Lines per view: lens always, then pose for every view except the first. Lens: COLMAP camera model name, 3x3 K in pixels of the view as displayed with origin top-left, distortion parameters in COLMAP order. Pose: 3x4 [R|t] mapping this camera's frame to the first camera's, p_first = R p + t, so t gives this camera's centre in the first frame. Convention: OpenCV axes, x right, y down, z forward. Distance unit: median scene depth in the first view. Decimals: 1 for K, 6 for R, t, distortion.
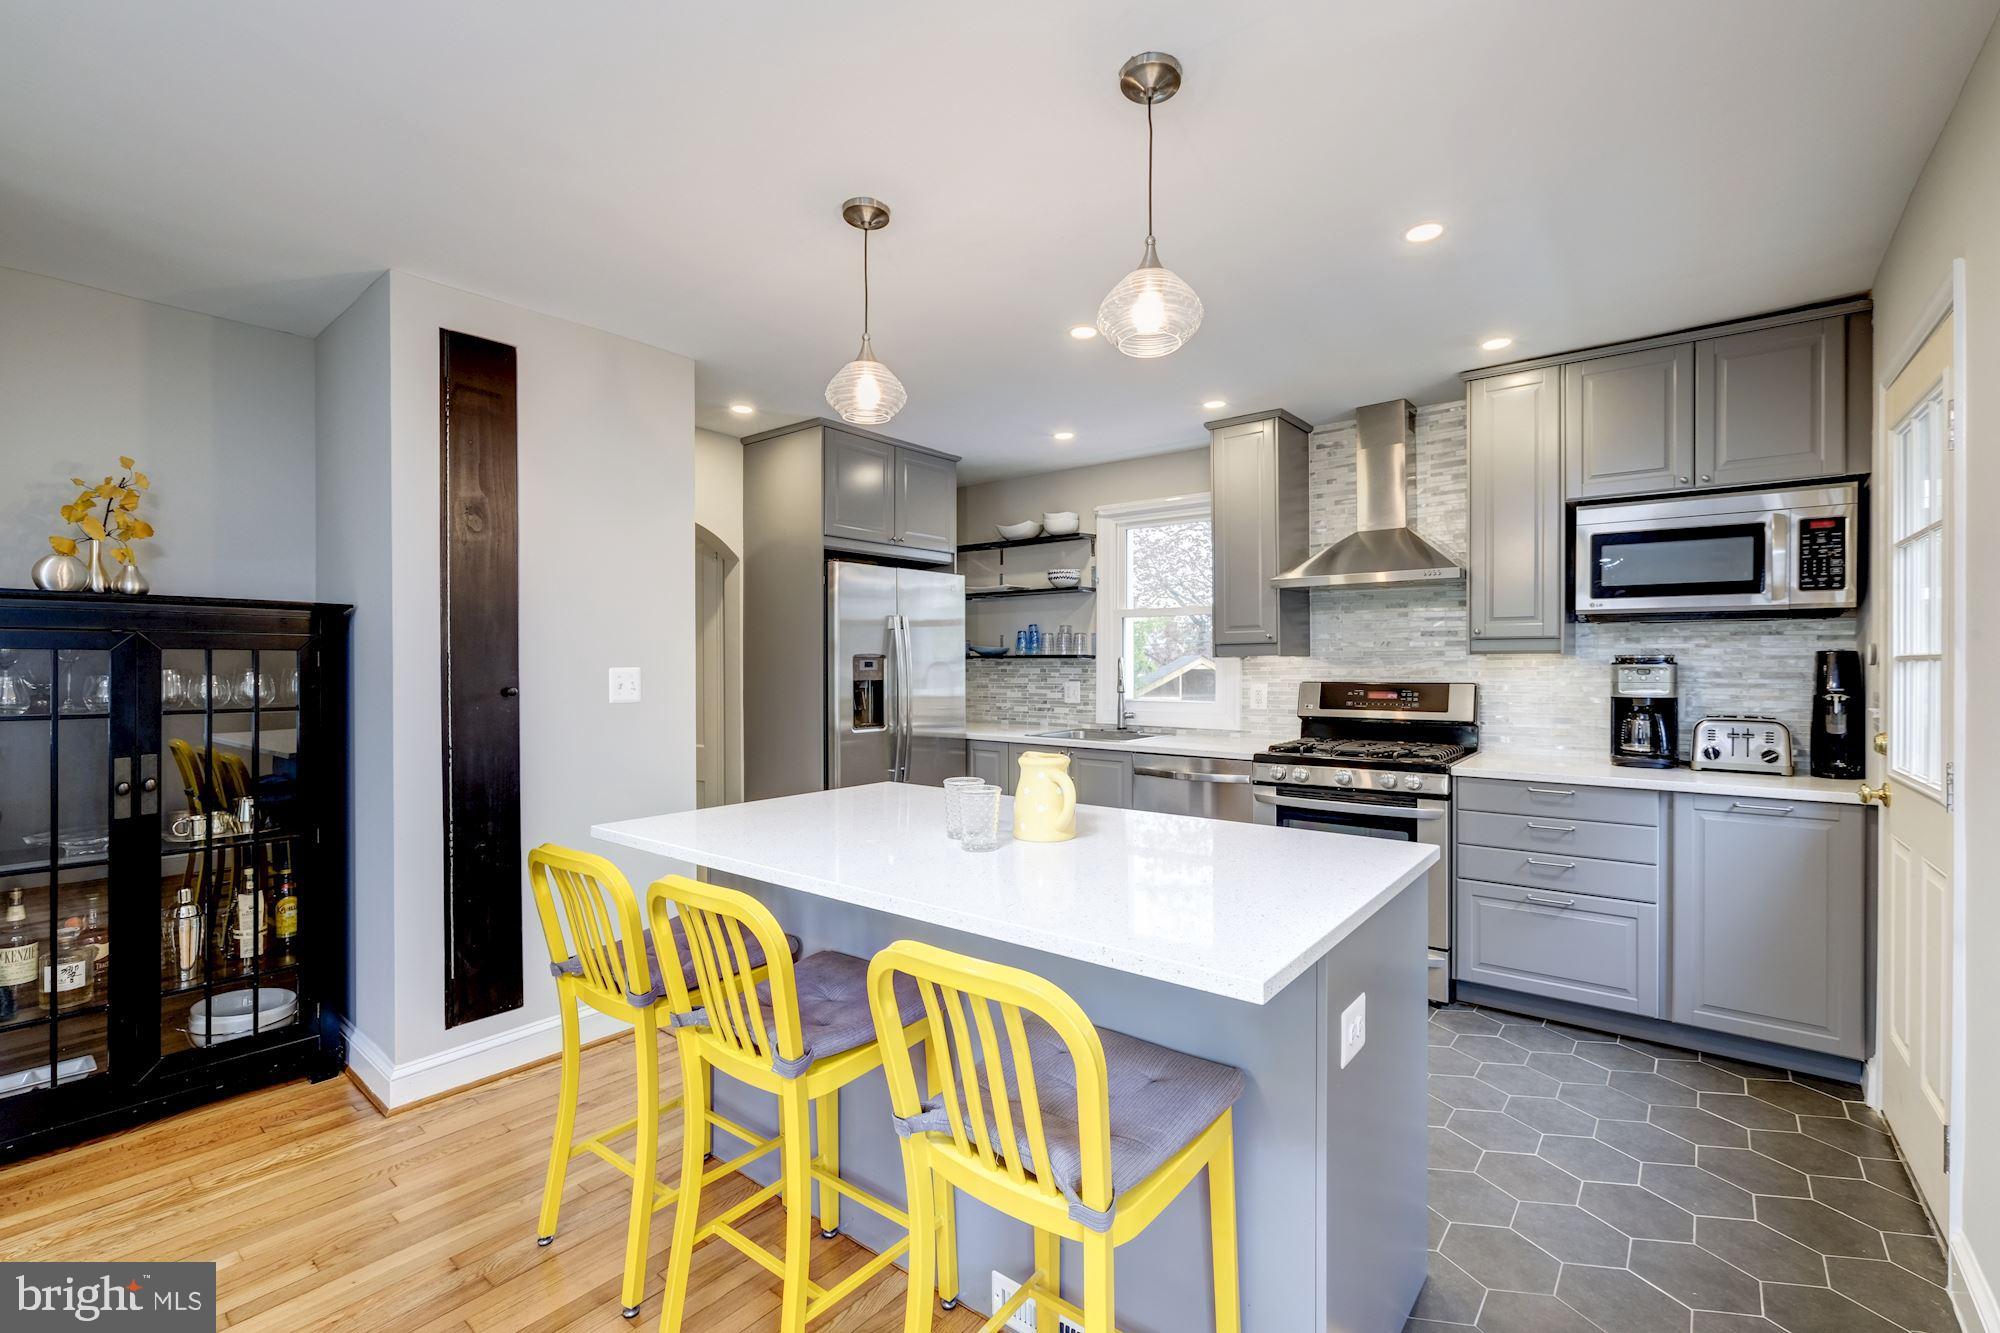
lens RADIAL K [[877.7, 0, 1000.0], [0, 877.7, 666.5], [0, 0, 1]] dist [-0.000732, -0.000224]
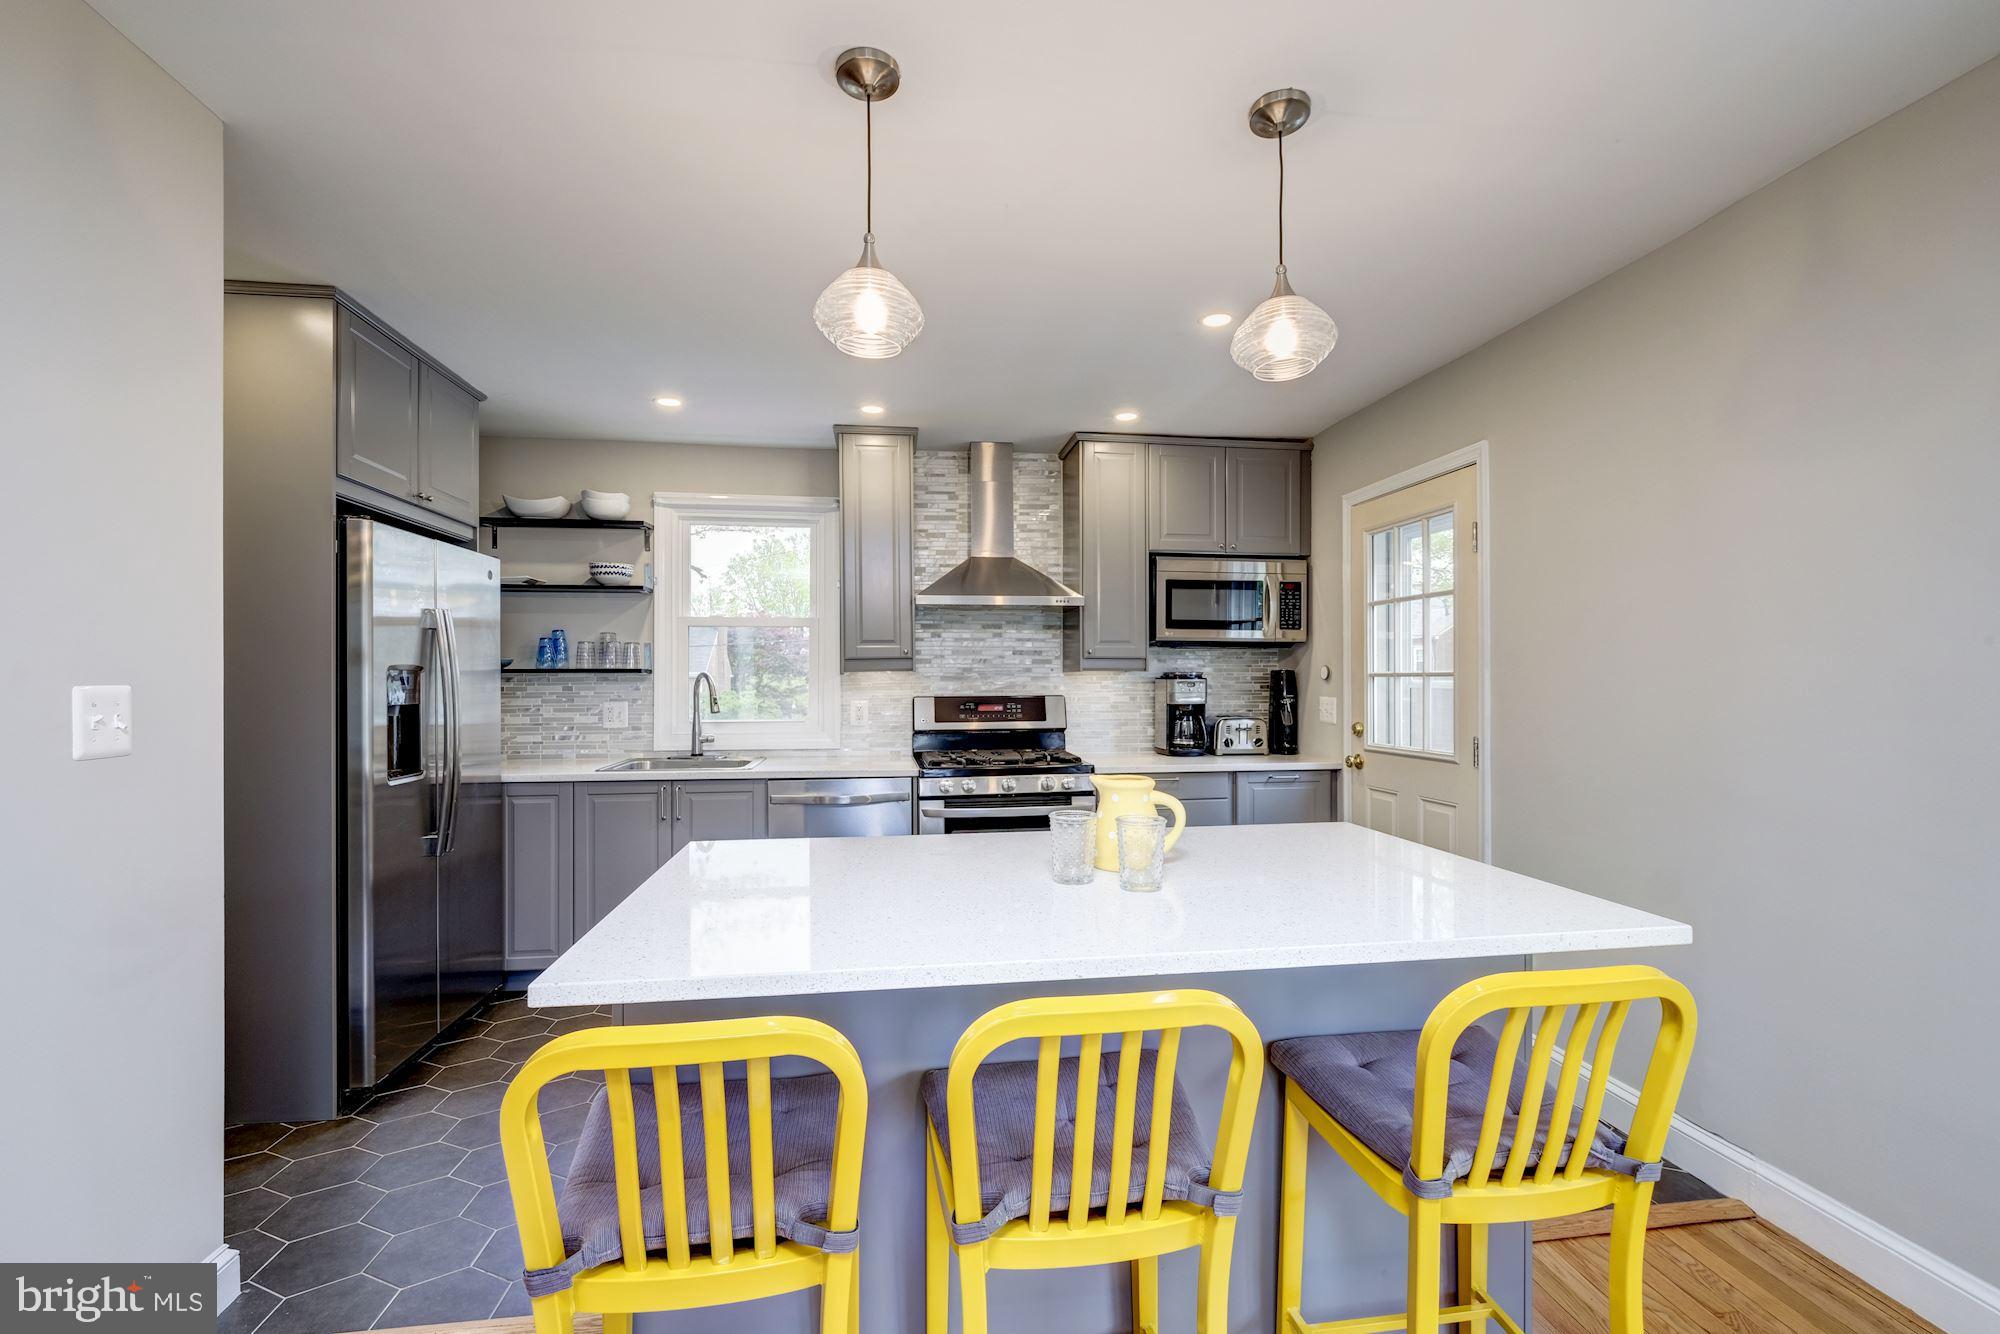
lens RADIAL K [[881.1, 0, 1002.2], [0, 881.1, 679.4], [0, 0, 1]] dist [0.000089, -0.000078]
pose [[0.680055, -0.000118, 0.733161, -0.438574], [0.003951, 0.999986, -0.003504, 0.001342], [-0.733150, 0.005280, 0.680046, 0.289060]]
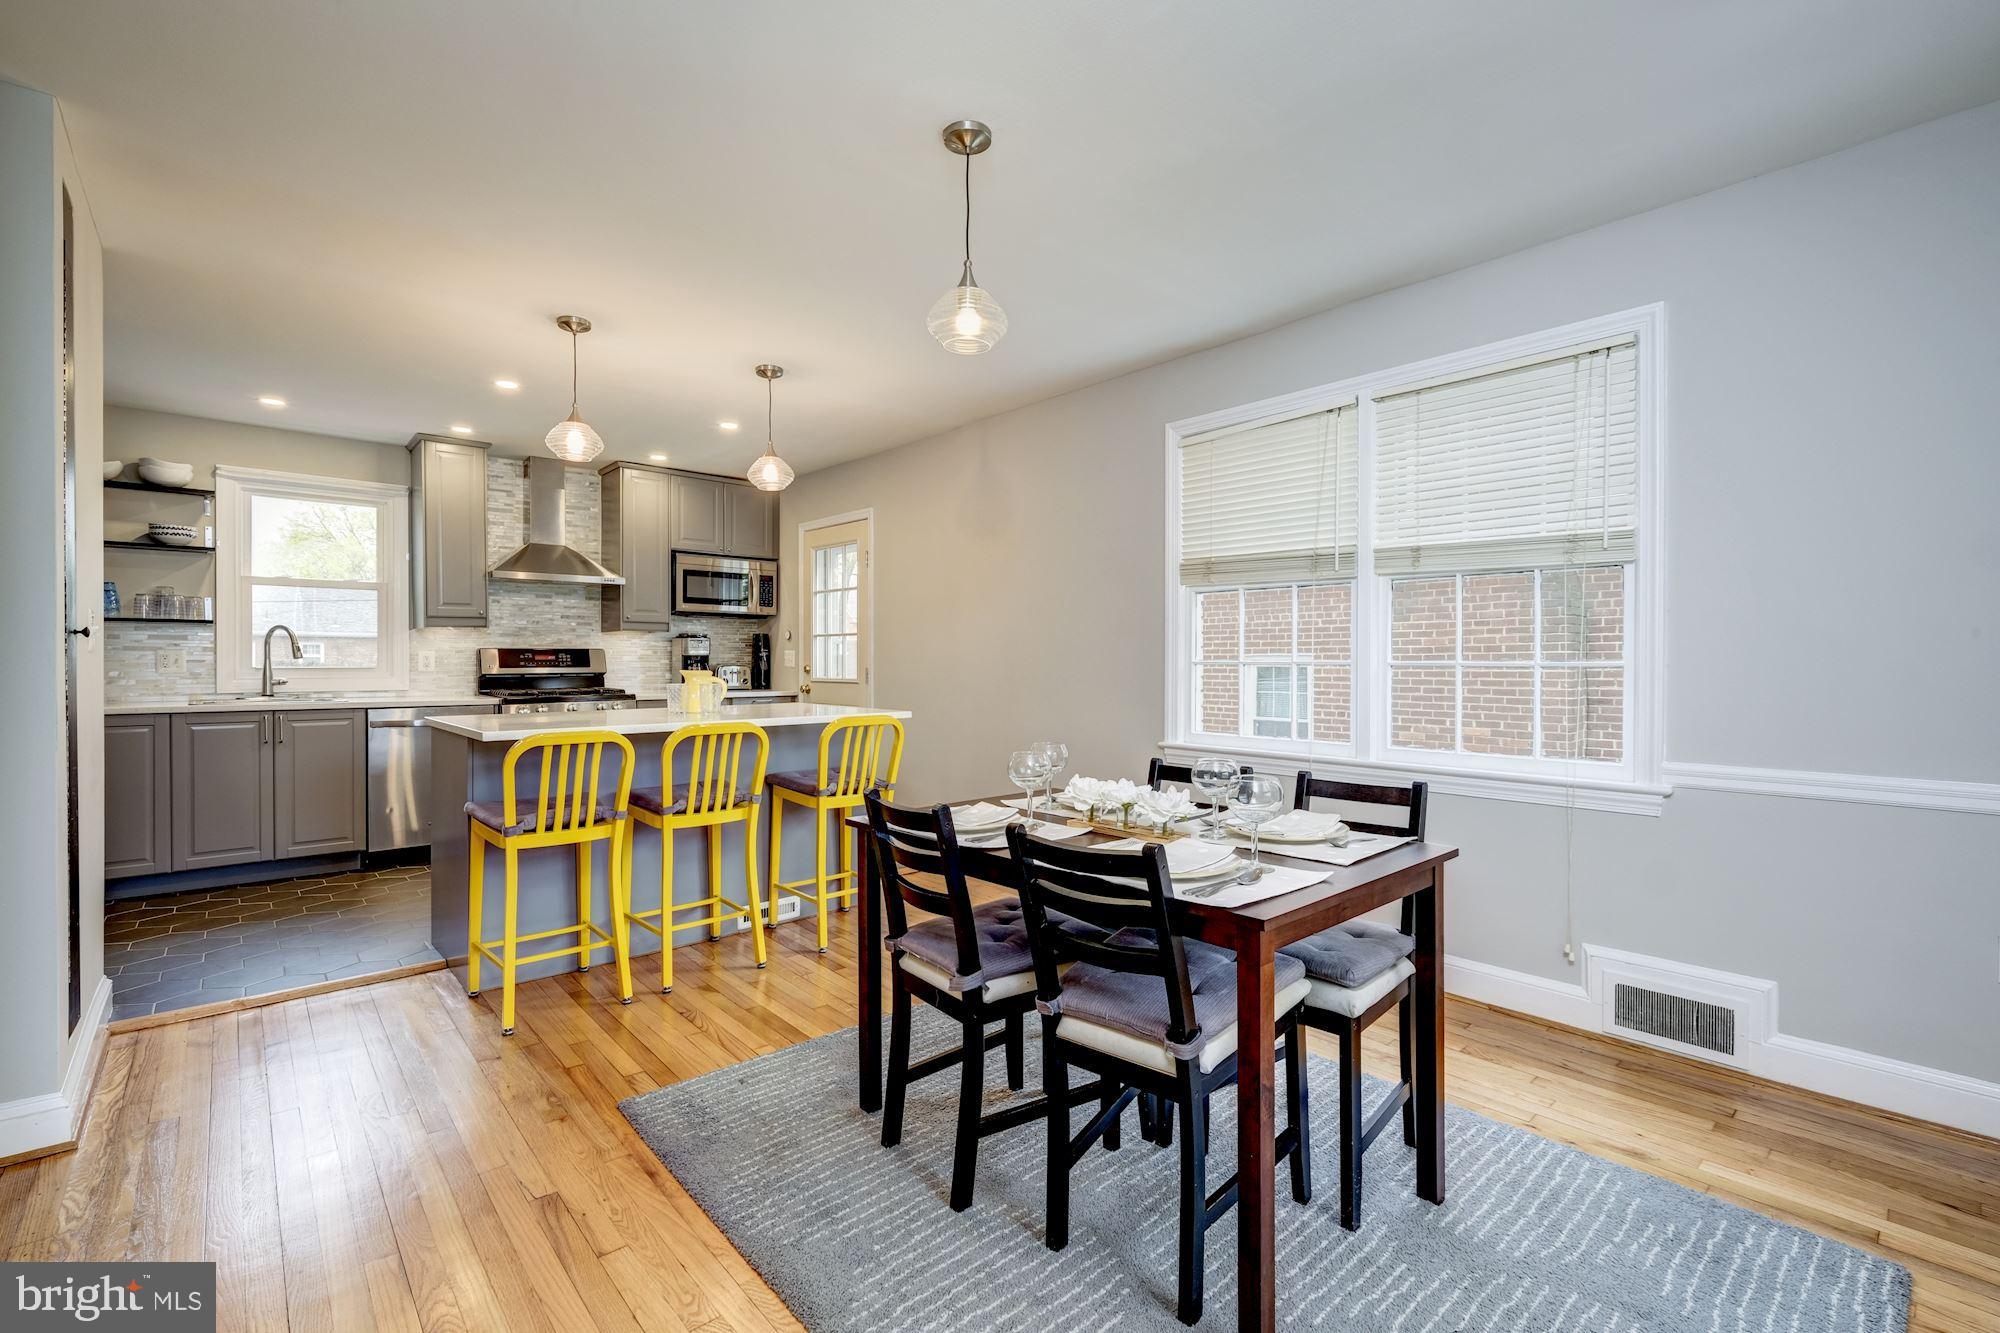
lens RADIAL K [[887.3, 0, 1000.0], [0, 887.3, 666.5], [0, 0, 1]] dist [-0.003038, -0.000389]
pose [[0.160230, -0.005872, 0.987062, -1.091525], [0.001460, 0.999983, 0.005712, 0.049559], [-0.987079, 0.000526, 0.160236, 0.018212]]
